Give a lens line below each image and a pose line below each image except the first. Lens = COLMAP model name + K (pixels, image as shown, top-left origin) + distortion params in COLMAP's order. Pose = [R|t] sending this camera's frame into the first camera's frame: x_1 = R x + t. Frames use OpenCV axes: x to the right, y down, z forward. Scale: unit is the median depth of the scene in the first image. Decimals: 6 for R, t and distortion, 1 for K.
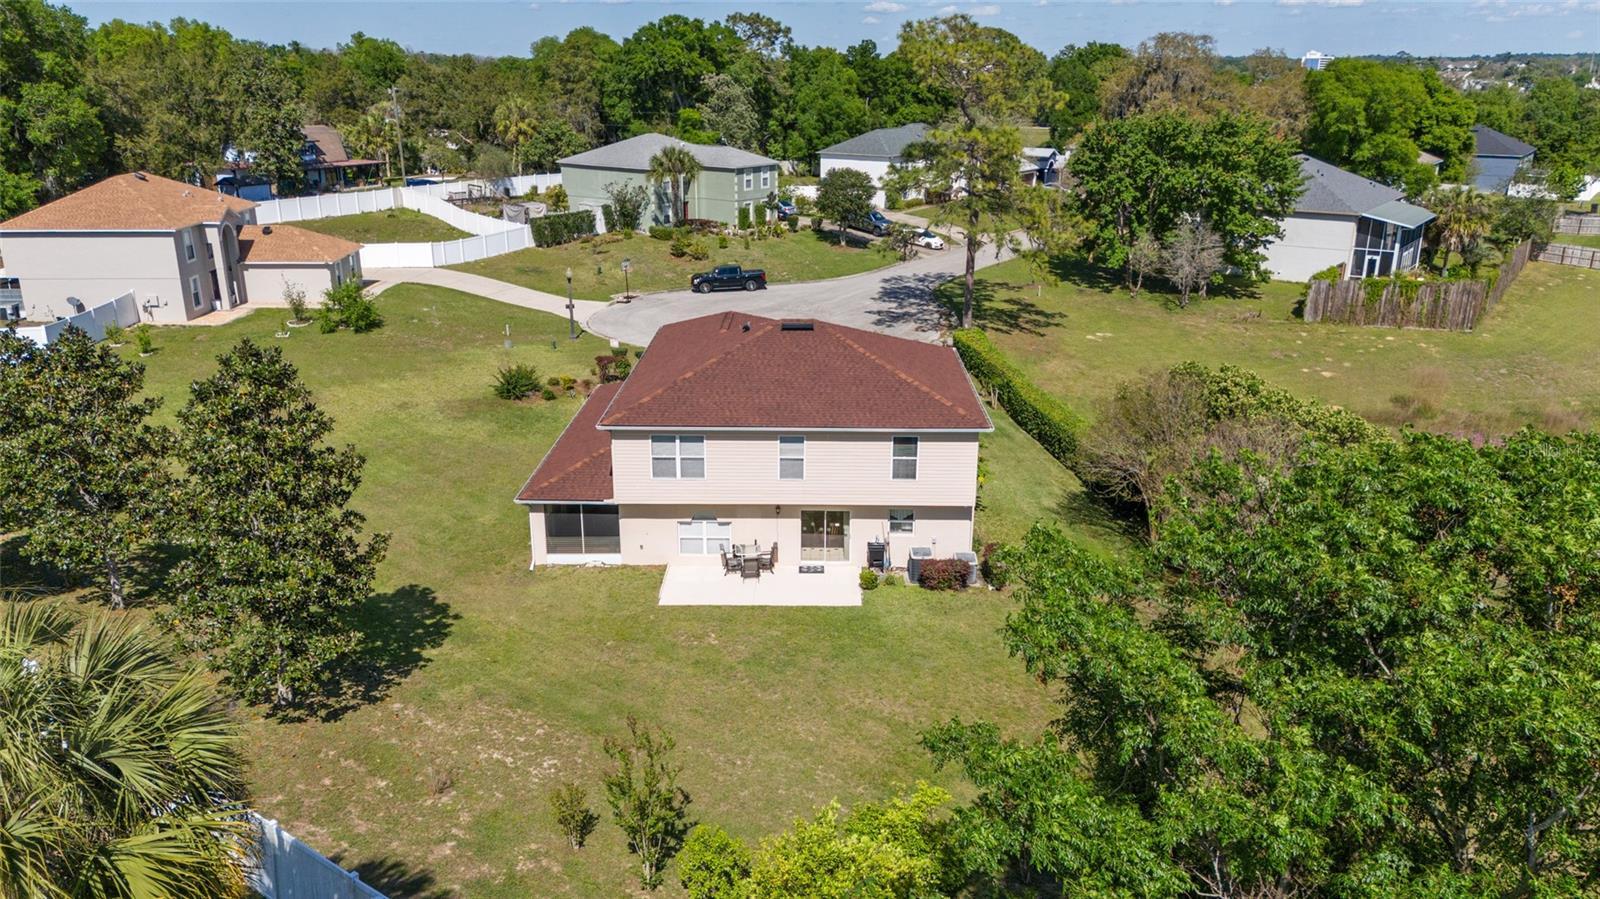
lens RADIAL K [[1164.6, 0, 808.9], [0, 1164.6, 446.8], [0, 0, 1]] dist [0.027538, -0.014770]
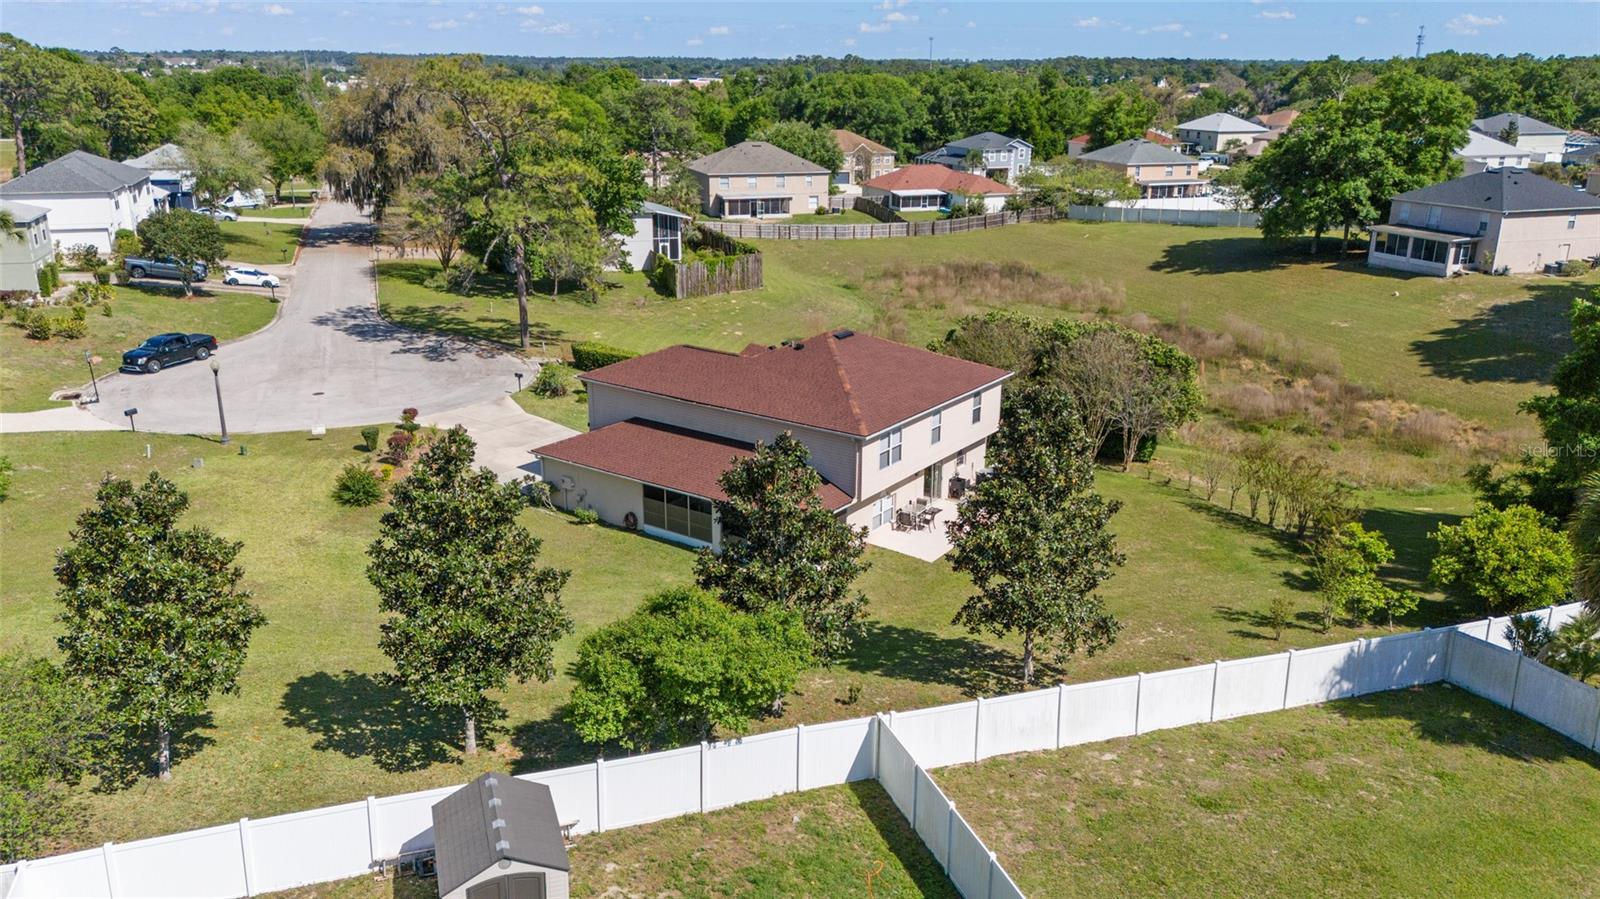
lens RADIAL K [[1164.6, 0, 804.9], [0, 1164.6, 453.1], [0, 0, 1]] dist [0.027538, -0.014770]
pose [[0.569278, -0.250416, 0.783080, -1.083372], [0.243531, 0.961100, 0.130303, -0.161578], [-0.785249, 0.116526, 0.608117, 0.312512]]
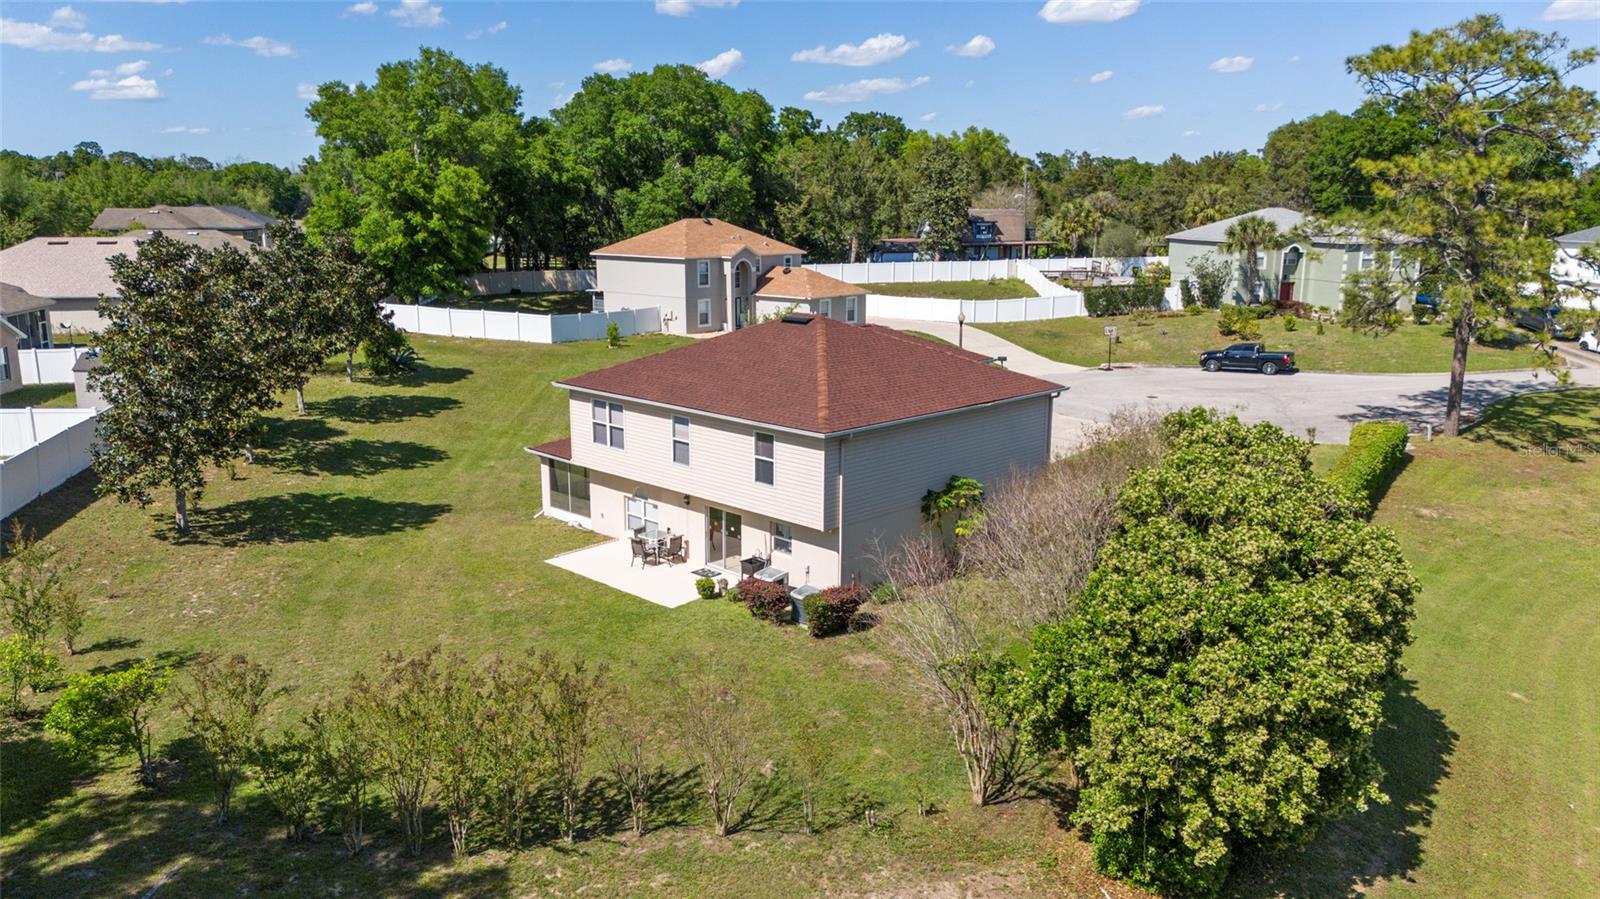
lens RADIAL K [[1164.6, 0, 804.6], [0, 1164.6, 453.1], [0, 0, 1]] dist [0.027538, -0.014770]
pose [[0.713329, 0.140965, -0.686506, 0.664491], [-0.210013, 0.977542, -0.017493, 0.014232], [0.668622, 0.156653, 0.726914, 0.379395]]
